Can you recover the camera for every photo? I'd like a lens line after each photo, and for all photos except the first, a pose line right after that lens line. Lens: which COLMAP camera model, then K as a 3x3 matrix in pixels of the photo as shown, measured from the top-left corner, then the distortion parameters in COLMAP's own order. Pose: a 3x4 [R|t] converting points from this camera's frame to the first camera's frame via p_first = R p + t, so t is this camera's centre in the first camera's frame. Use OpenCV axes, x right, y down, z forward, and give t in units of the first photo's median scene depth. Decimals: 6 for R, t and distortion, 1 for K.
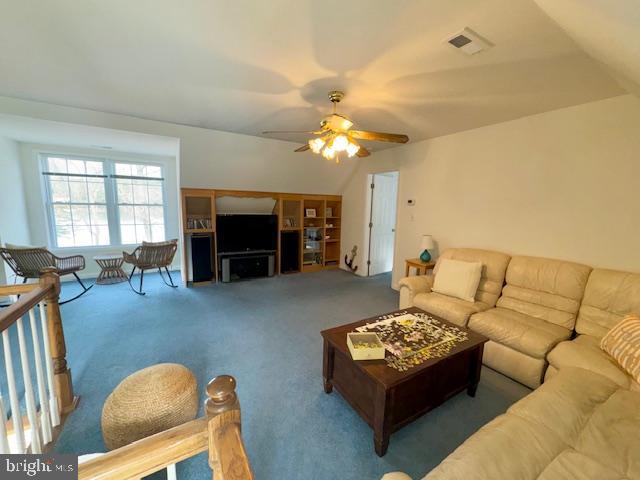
lens RADIAL K [[254.3, 0, 320.0], [0, 254.3, 240.0], [0, 0, 1]] dist [-0.000066, 0.000152]
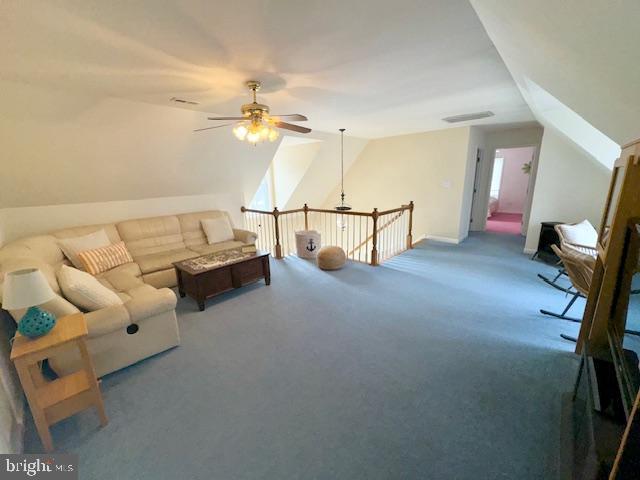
lens RADIAL K [[254.3, 0, 320.0], [0, 254.3, 240.0], [0, 0, 1]] dist [-0.000066, 0.000152]
pose [[-0.956262, 0.064235, -0.285371, 0.150740], [-0.038307, 0.939687, 0.339883, -0.334537], [0.289992, 0.335949, -0.896127, 2.374780]]
